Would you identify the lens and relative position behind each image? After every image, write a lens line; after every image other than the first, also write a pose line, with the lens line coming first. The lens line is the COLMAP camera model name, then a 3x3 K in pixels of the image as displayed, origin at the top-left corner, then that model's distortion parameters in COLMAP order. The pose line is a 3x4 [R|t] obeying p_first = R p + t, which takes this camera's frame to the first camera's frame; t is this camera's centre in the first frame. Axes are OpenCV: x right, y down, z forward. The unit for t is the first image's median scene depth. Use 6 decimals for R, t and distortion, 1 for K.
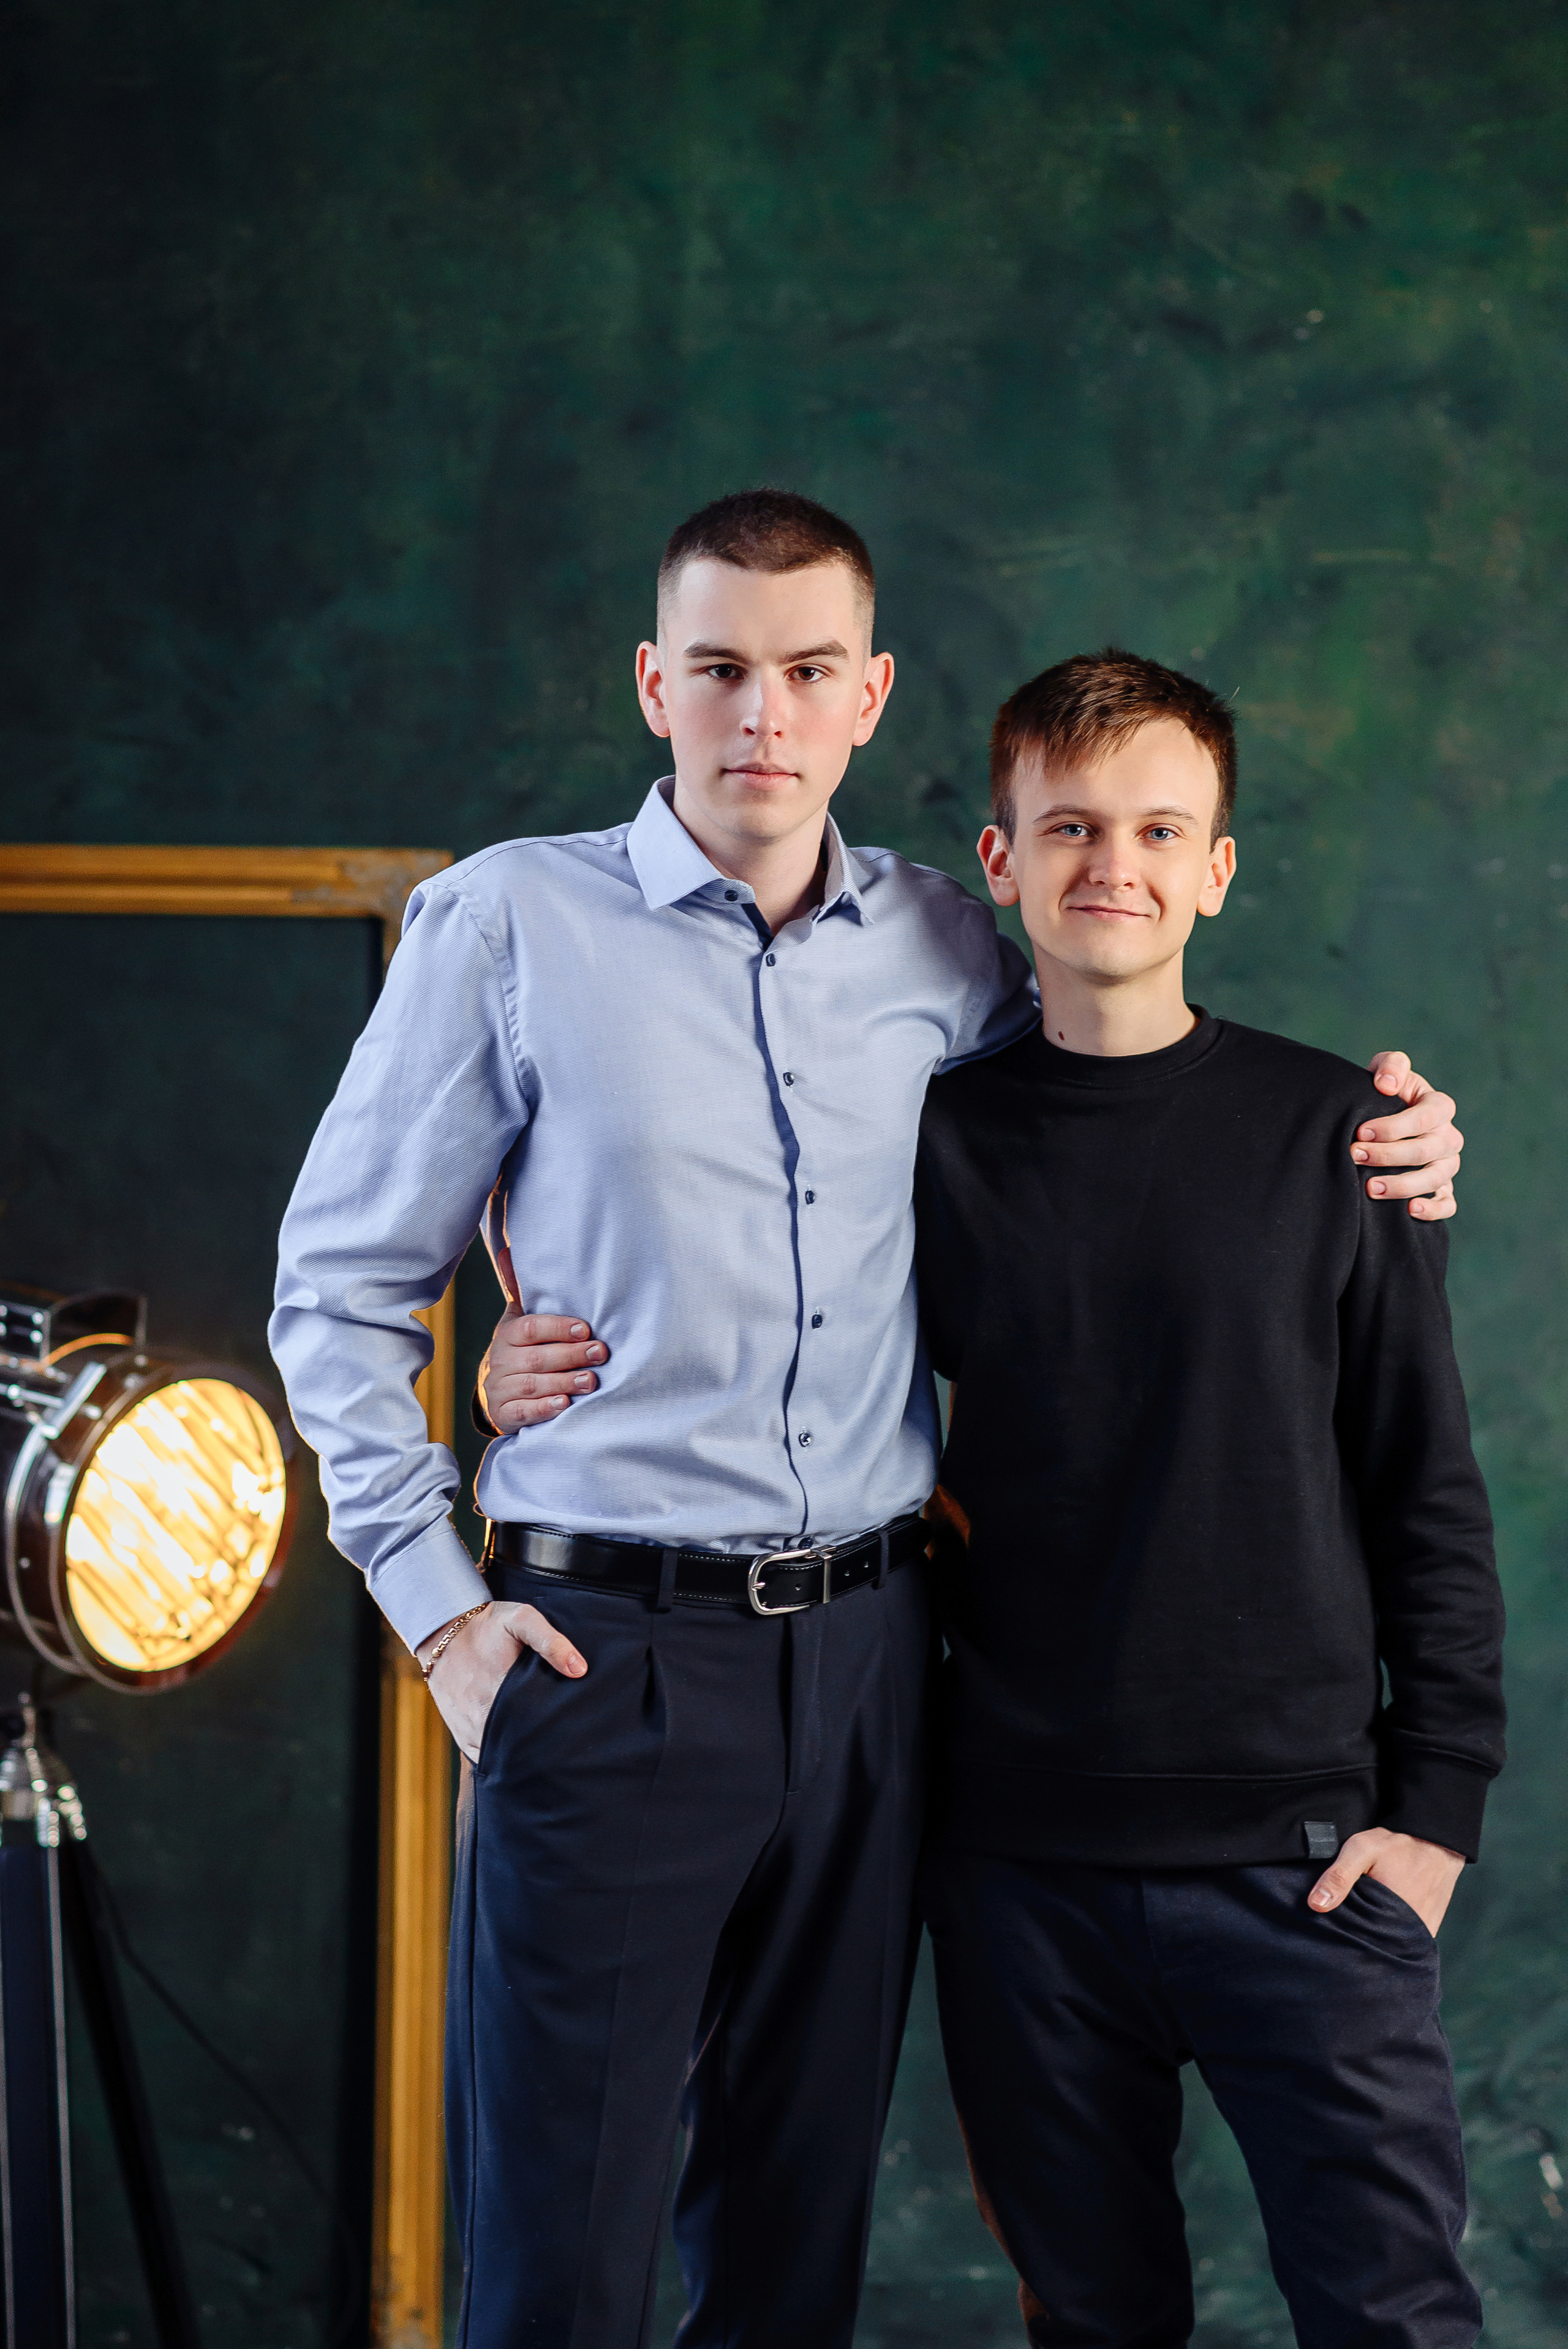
lens RADIAL K [[5350.5, 0, 784.0], [0, 5350.5, 1174.5], [0, 0, 1]] dist [0.930099, -5.578065]
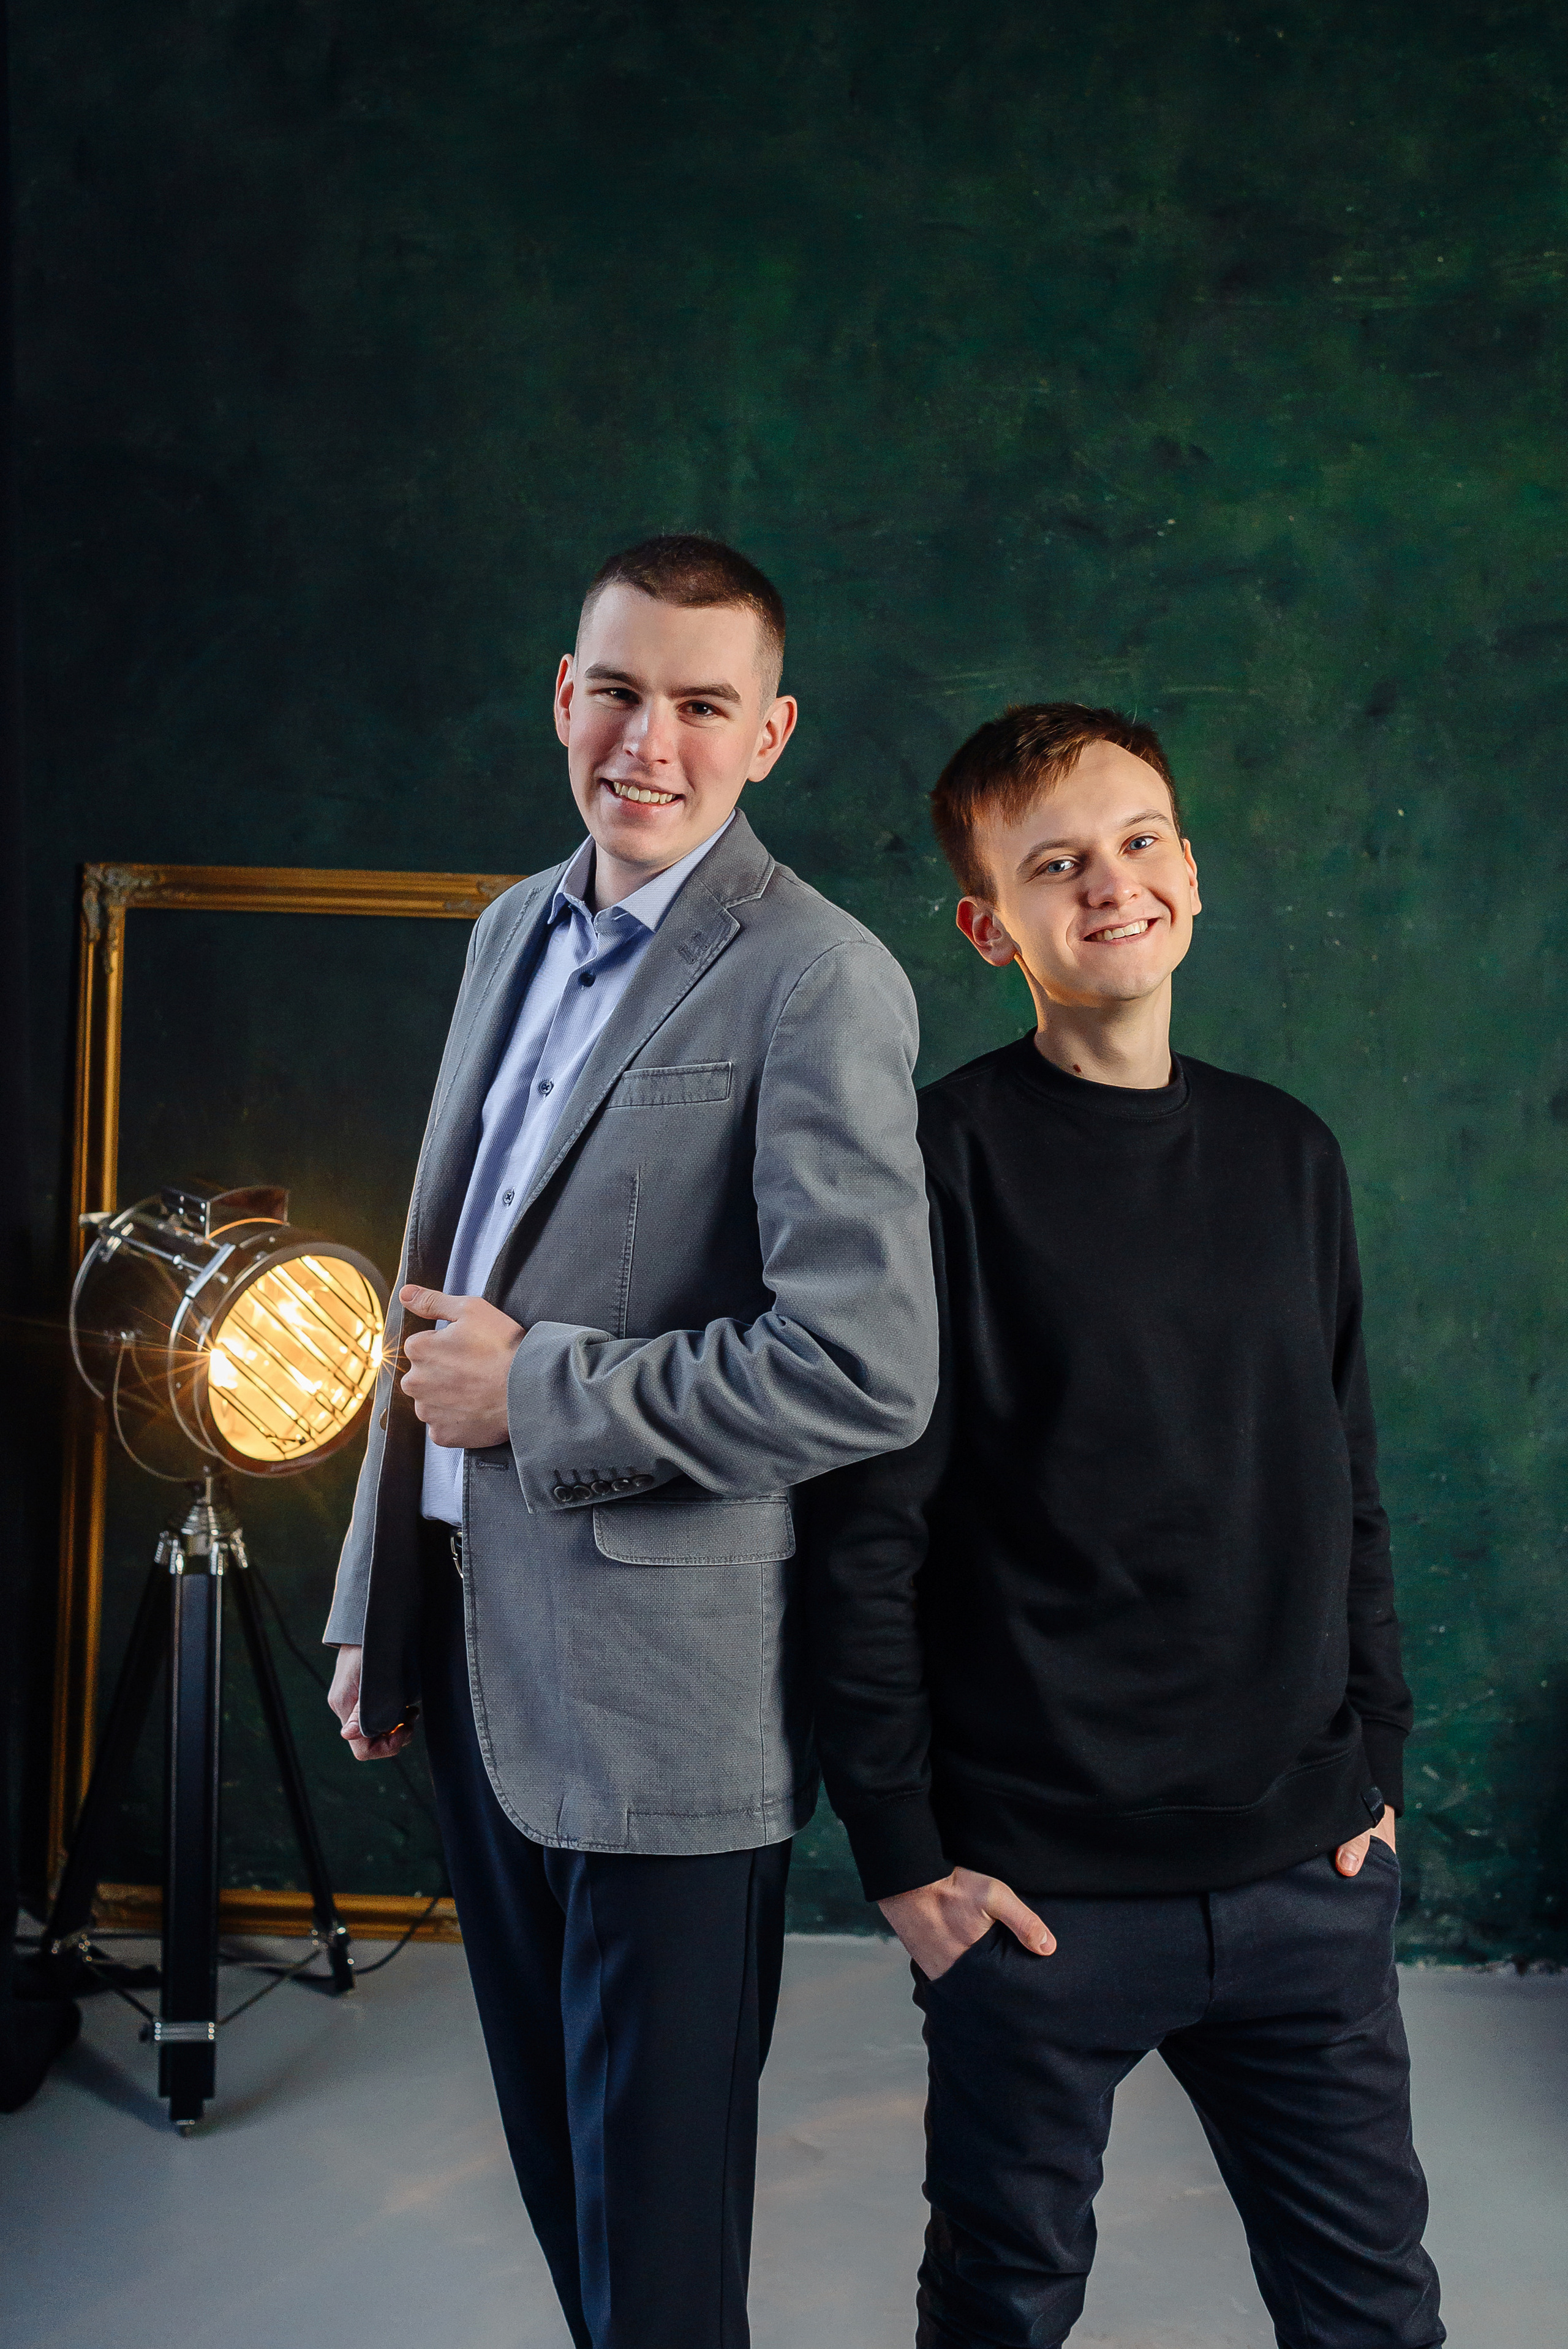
lens RADIAL K [[2513.5, 0, 751.2], [0, 2513.5, 1074.3], [0, 0, 1]] dist [0.109726, -0.273677]
pose [[0.995914, 0.033778, -0.083756, 0.048445], [-0.032914, 0.999390, 0.011677, -0.017010], [0.084099, -0.008872, 0.996418, 0.335623]]
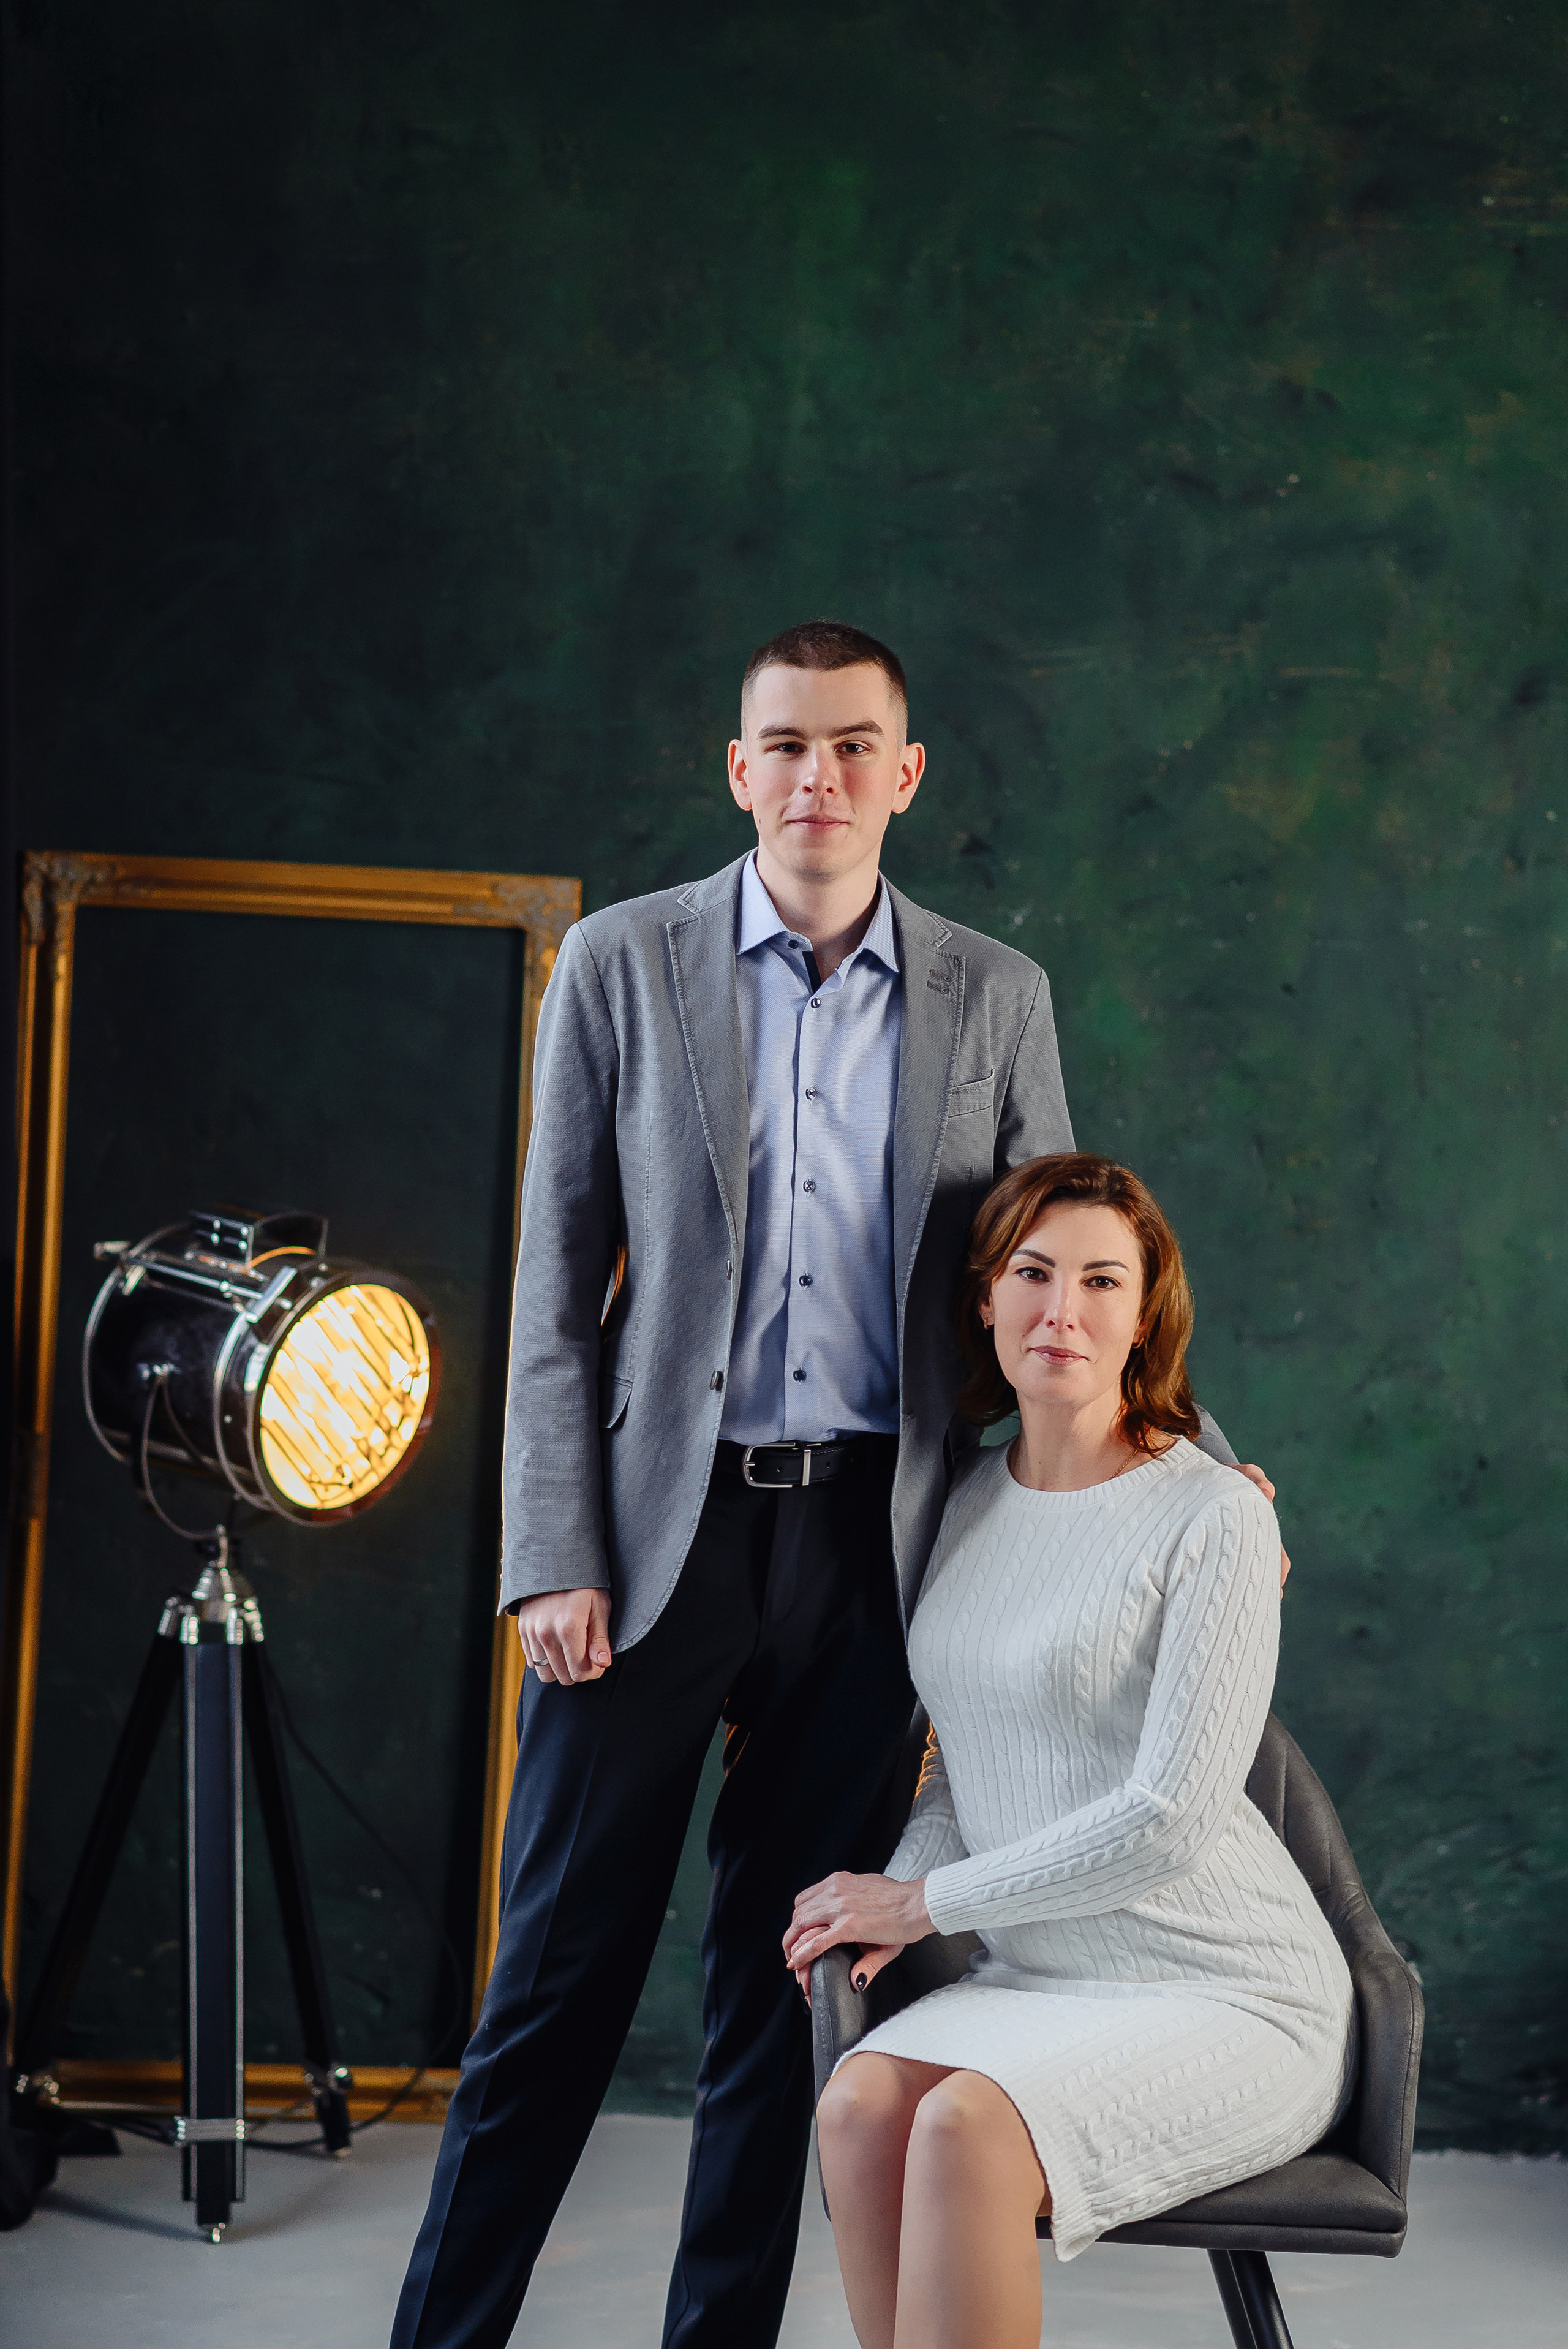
lens RADIAL K [[5350.5, 0, 784.0], [0, 5350.5, 1174.5], [0, 0, 1]] dist [0.930099, -5.578065]
pose [[0.998791, 0.043188, -0.023475, 0.017300], [-0.043275, 0.999058, -0.003181, 0.010476], [0.023315, 0.004193, 0.999719, -0.243583]]
